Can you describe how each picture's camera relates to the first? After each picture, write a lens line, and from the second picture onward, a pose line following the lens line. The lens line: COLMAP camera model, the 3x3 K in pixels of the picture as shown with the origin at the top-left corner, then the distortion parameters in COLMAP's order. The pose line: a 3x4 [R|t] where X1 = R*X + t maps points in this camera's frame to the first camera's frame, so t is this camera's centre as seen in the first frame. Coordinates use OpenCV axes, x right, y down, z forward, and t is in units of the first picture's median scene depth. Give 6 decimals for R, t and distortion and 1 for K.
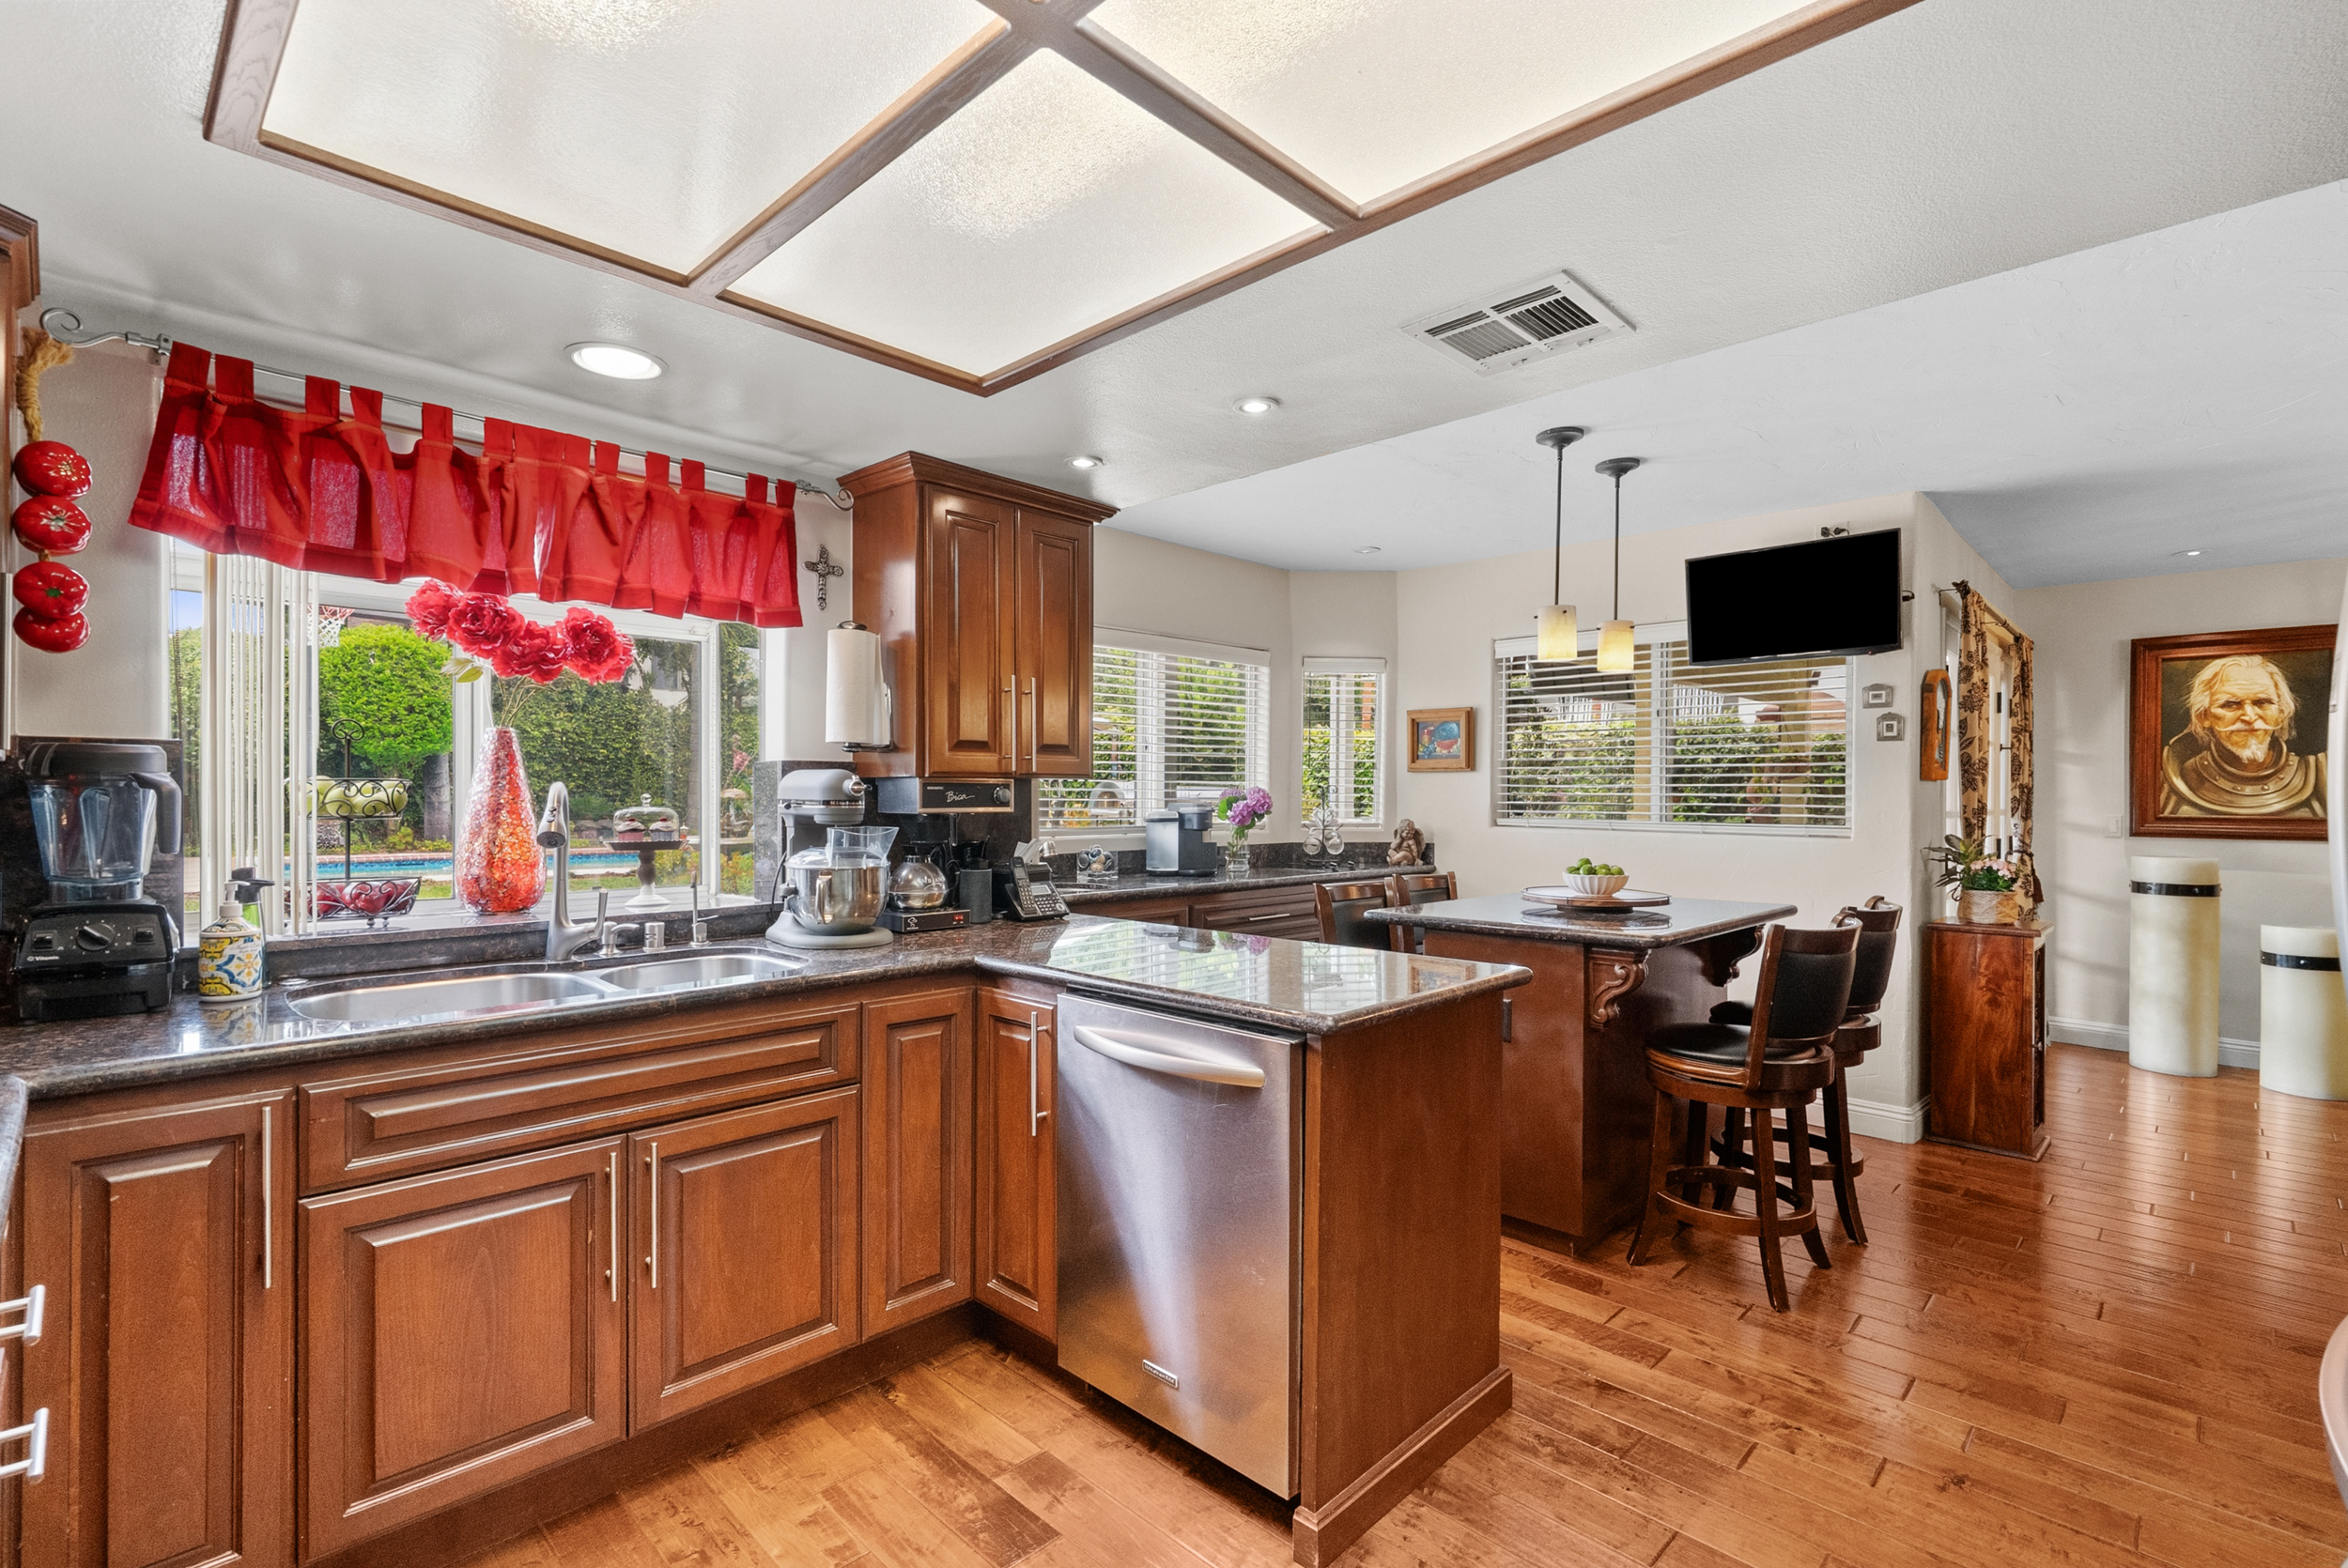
lens RADIAL K [[1080.0, 0, 1168.1], [0, 1080.0, 795.8], [0, 0, 1]] dist [-0.006987, 0.004407]
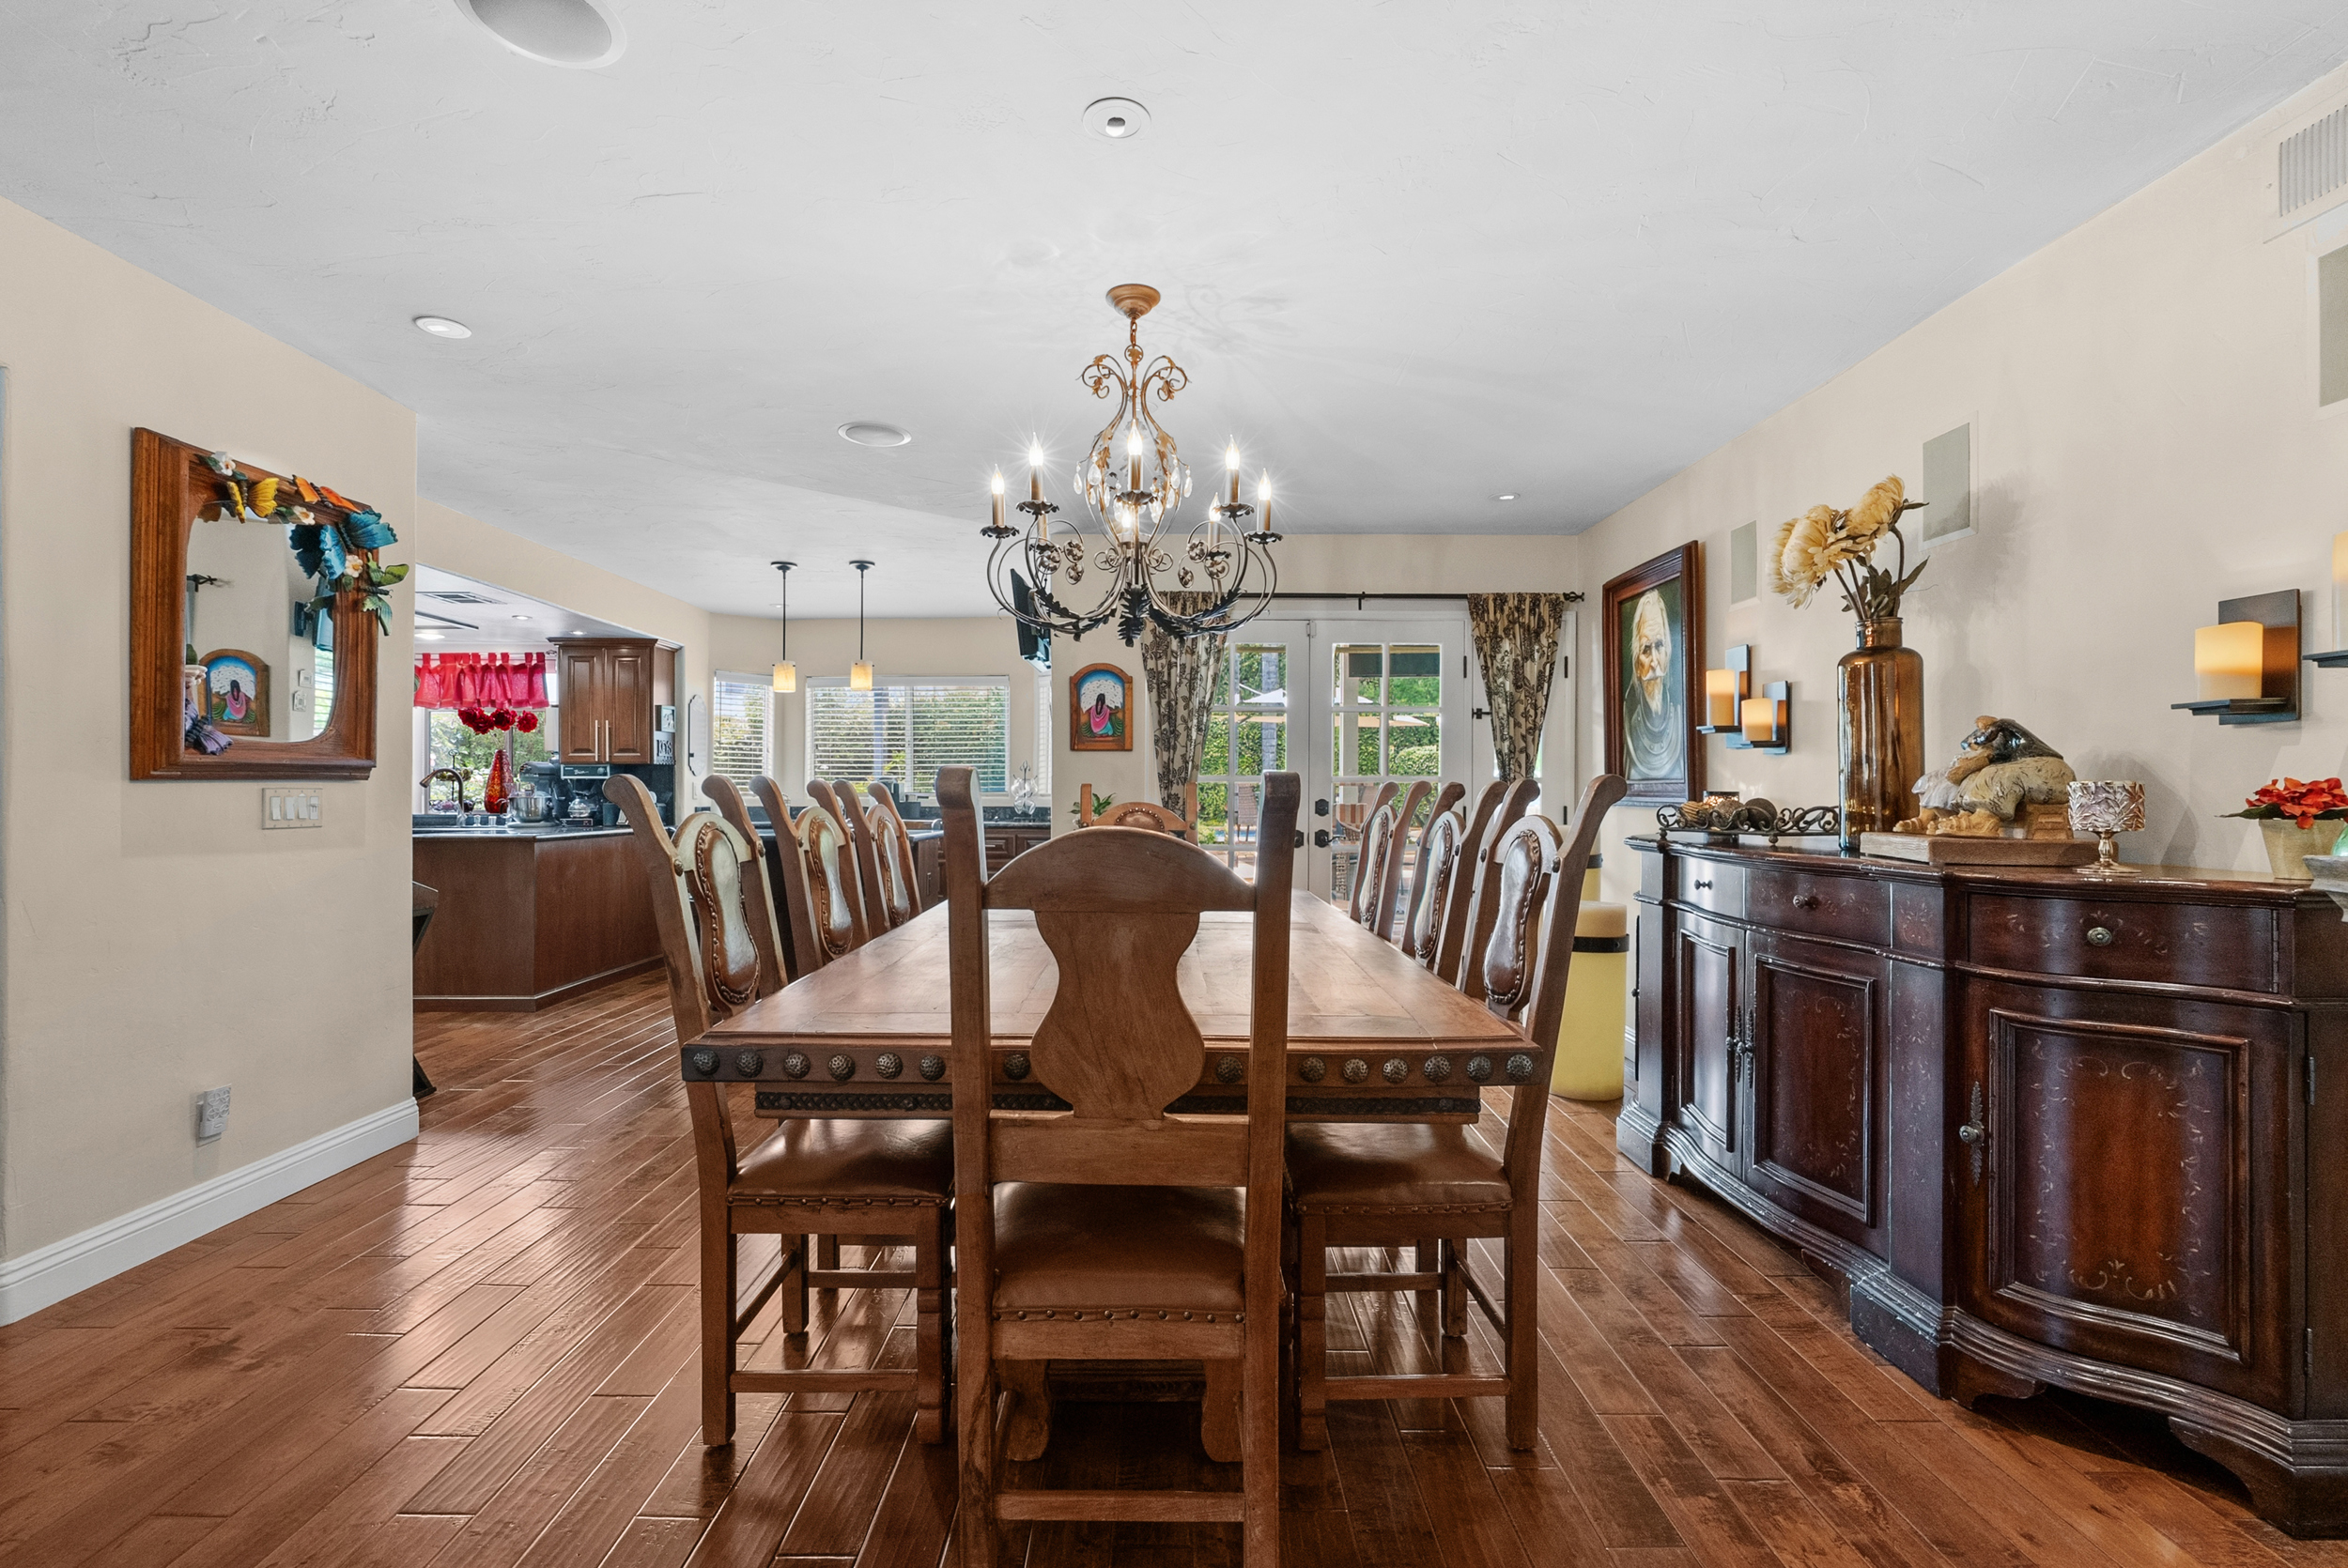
lens RADIAL K [[1080.0, 0, 1162.2], [0, 1080.0, 795.9], [0, 0, 1]] dist [-0.006987, 0.004407]
pose [[0.701012, -0.002085, -0.713146, 2.591821], [0.001390, 0.999998, -0.001558, 0.063500], [0.713148, 0.000101, 0.701013, 0.245487]]
